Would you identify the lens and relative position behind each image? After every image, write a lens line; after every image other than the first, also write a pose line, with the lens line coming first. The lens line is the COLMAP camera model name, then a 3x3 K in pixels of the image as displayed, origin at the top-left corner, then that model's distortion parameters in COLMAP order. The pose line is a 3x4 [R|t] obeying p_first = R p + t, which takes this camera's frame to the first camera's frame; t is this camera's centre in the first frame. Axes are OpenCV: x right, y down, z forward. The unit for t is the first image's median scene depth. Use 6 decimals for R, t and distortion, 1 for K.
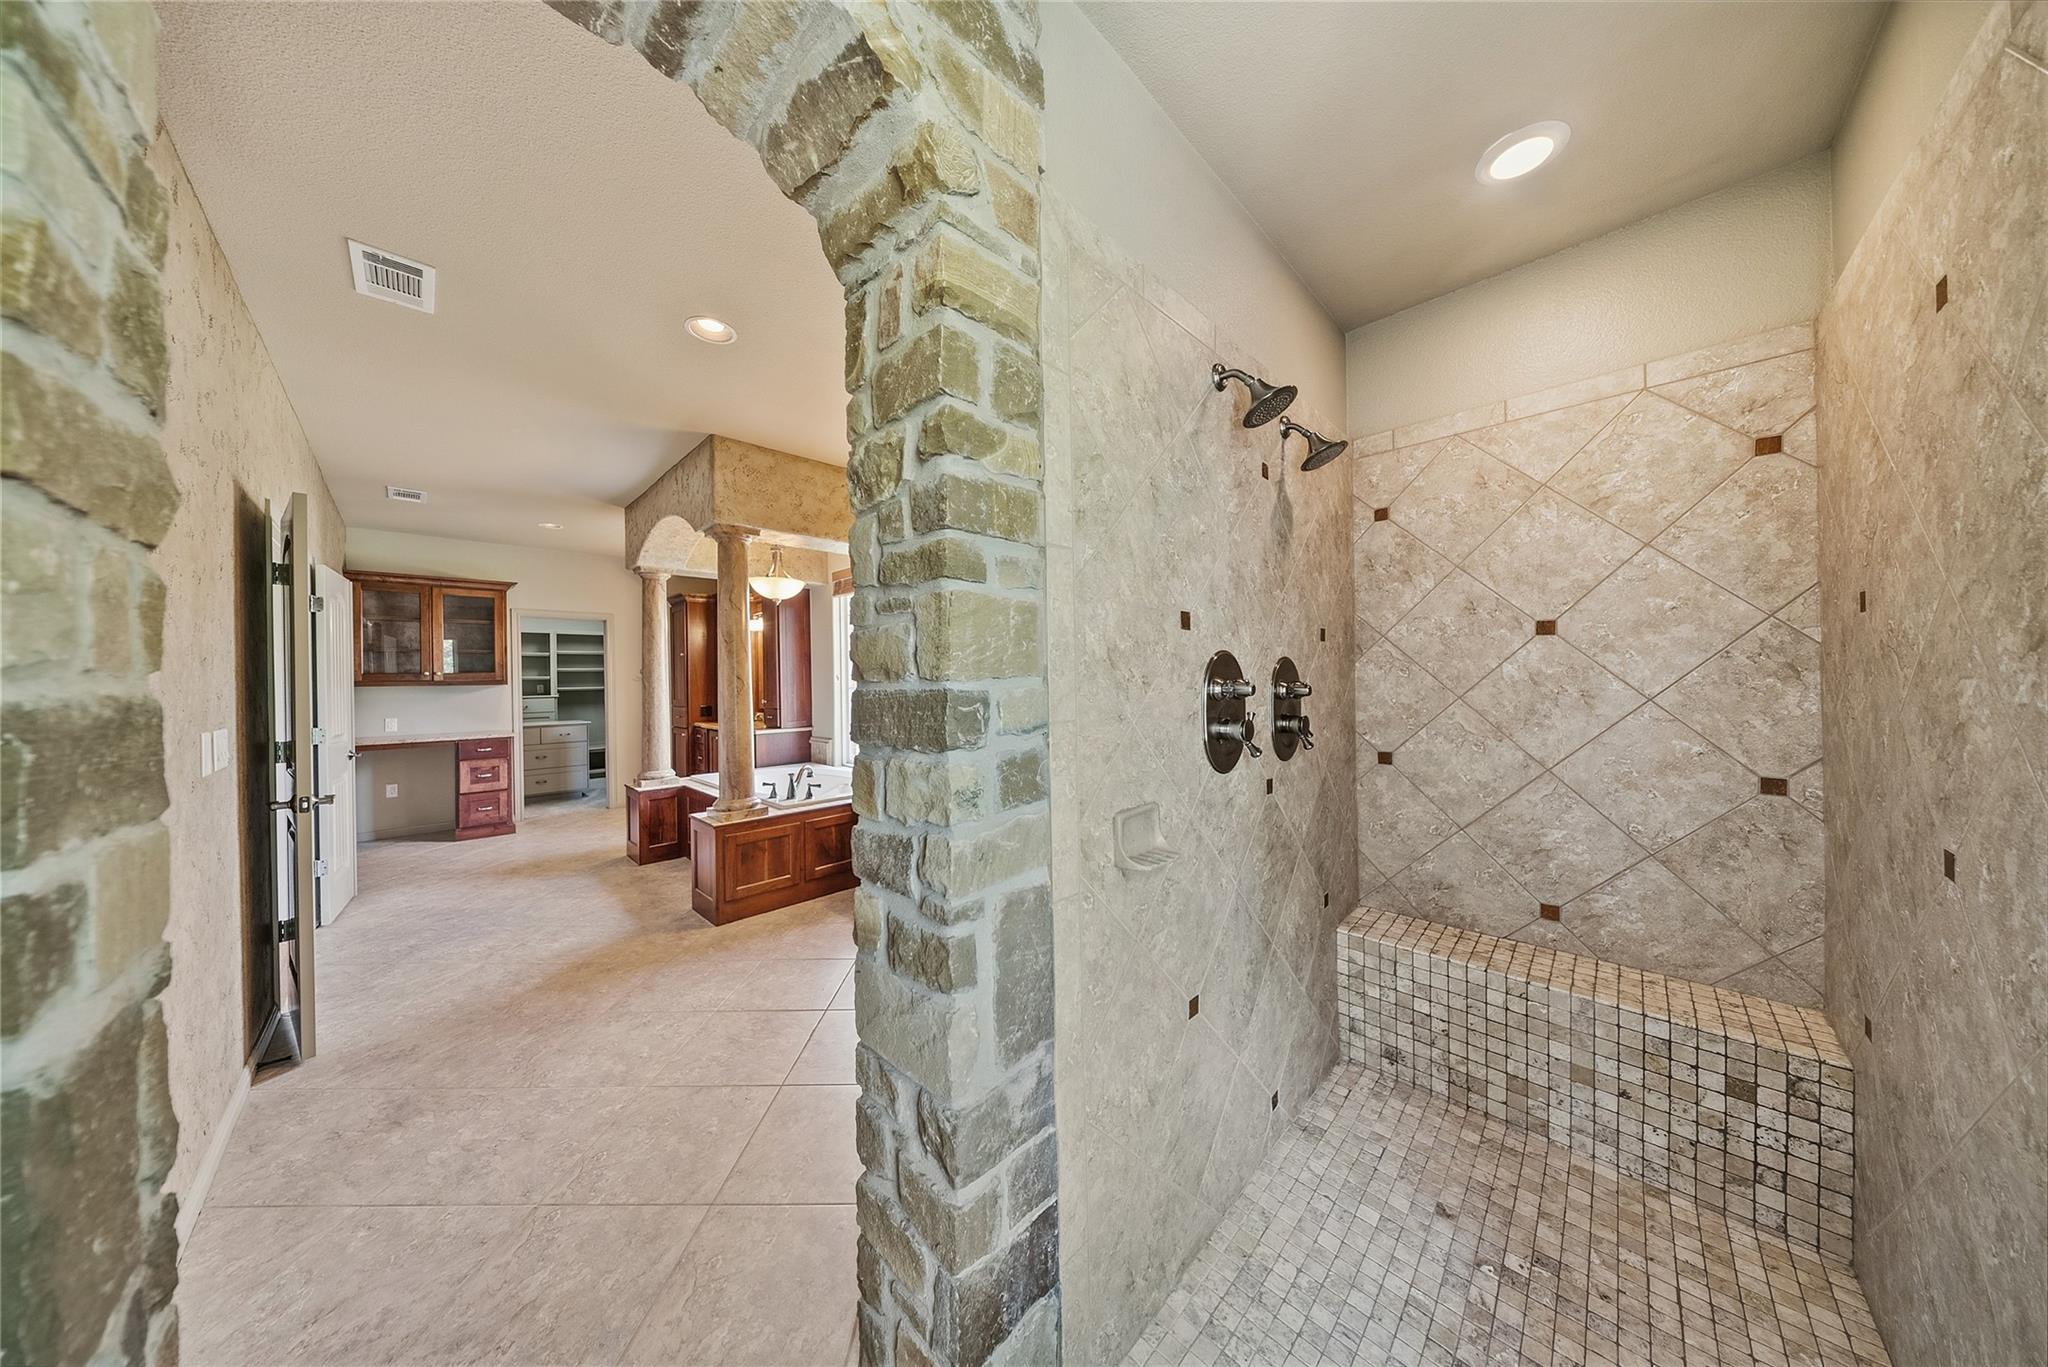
lens RADIAL K [[607.2, 0, 1028.8], [0, 607.2, 673.5], [0, 0, 1]] dist [0.001988, -0.001357]
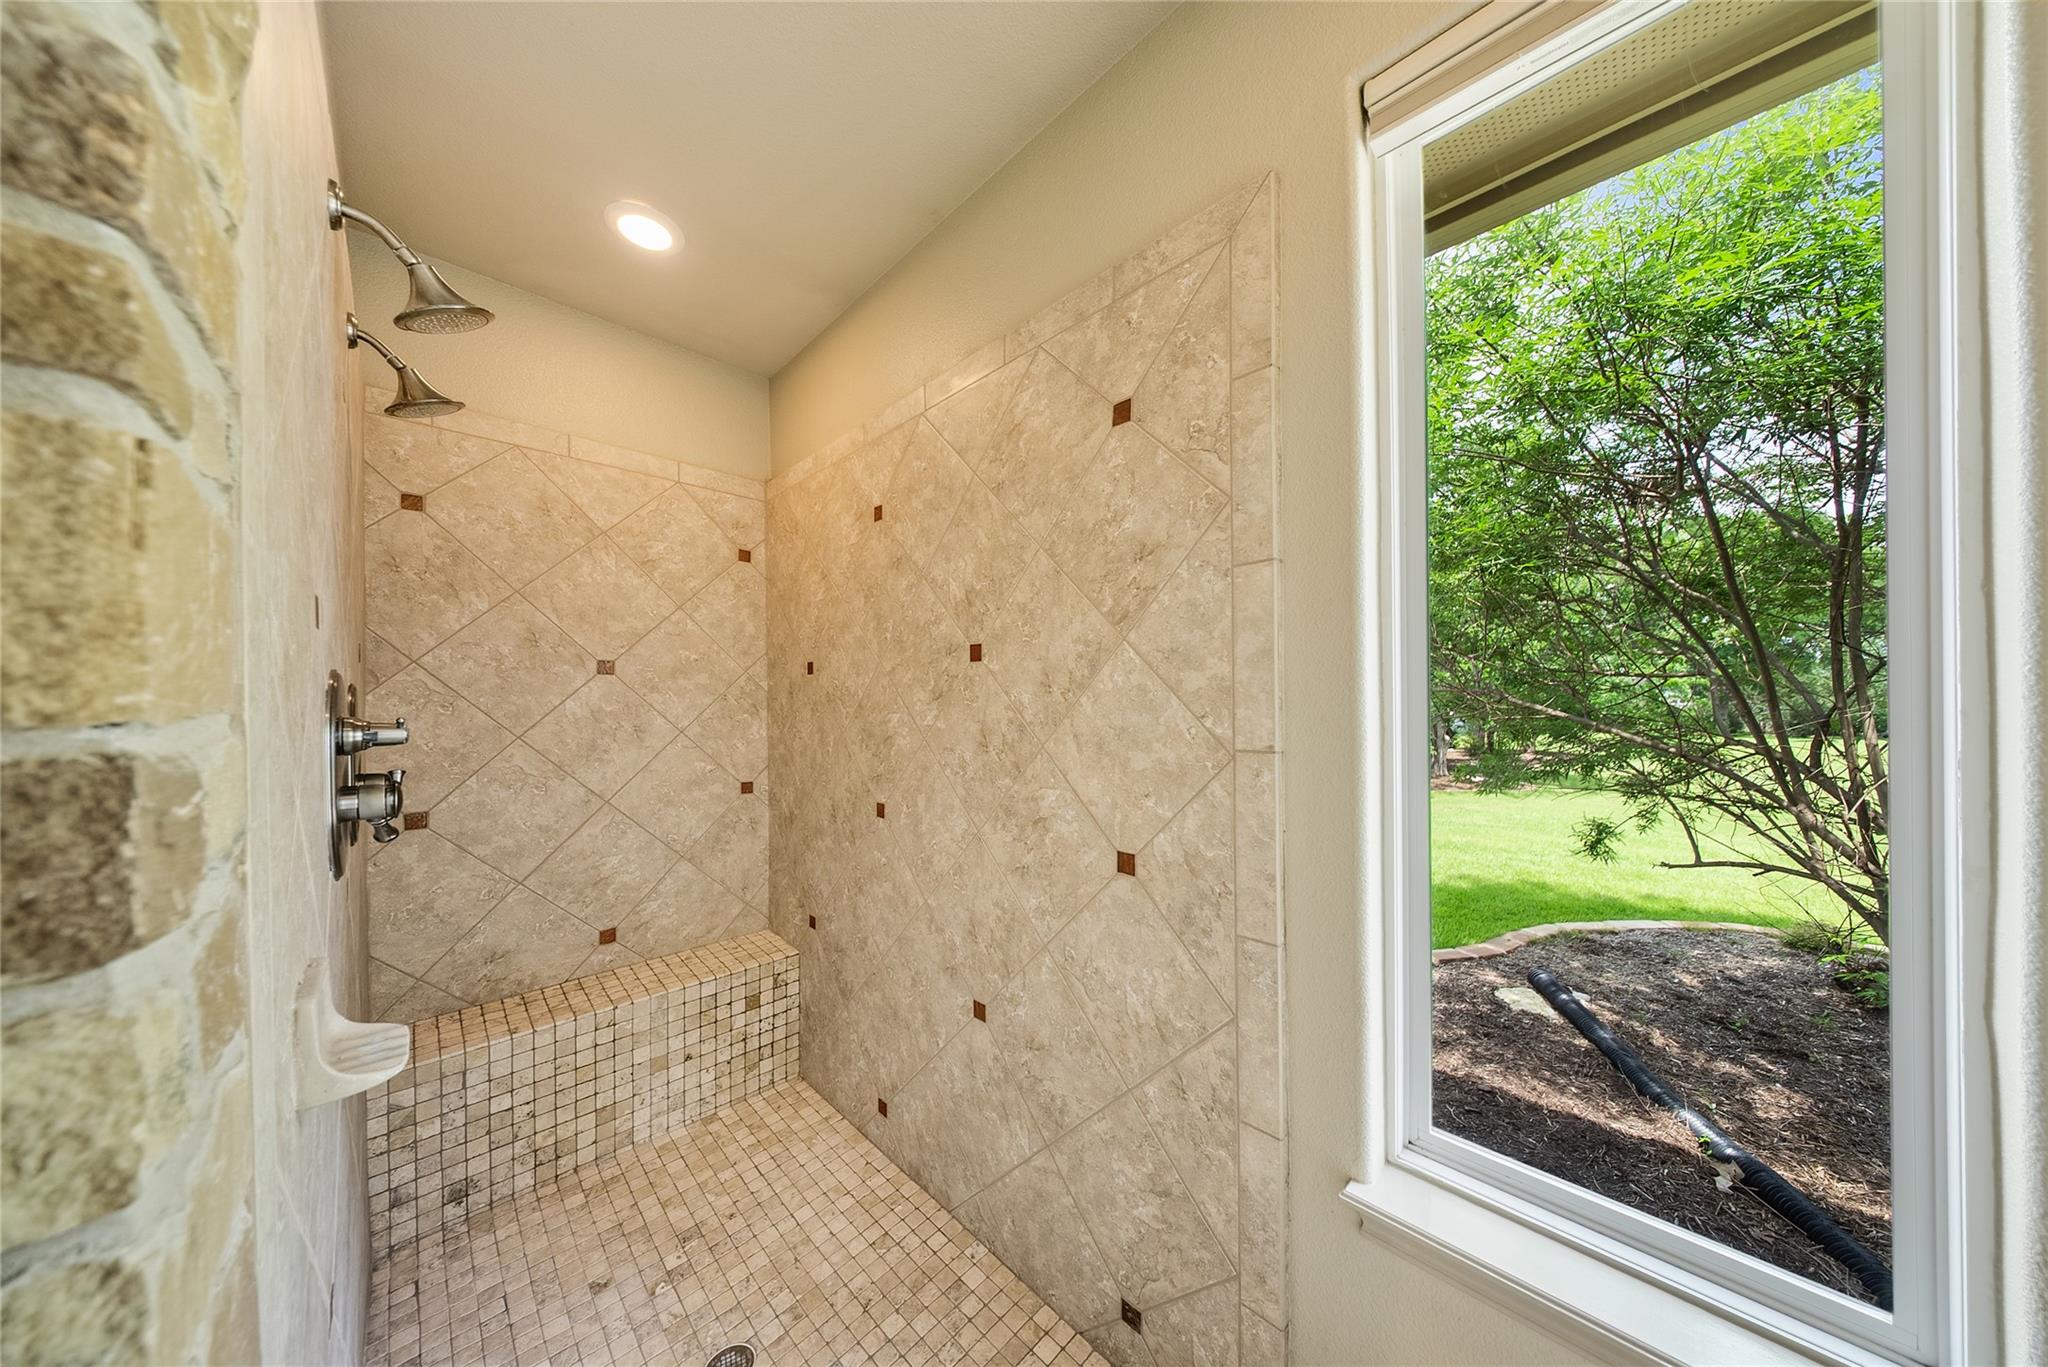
lens RADIAL K [[607.2, 0, 1031.3], [0, 607.2, 698.9], [0, 0, 1]] dist [0.001988, -0.001357]
pose [[0.006031, 0.022295, 0.999733, -0.222221], [-0.001167, 0.999751, -0.022288, 0.002430], [-0.999981, -0.001033, 0.006055, 0.277004]]
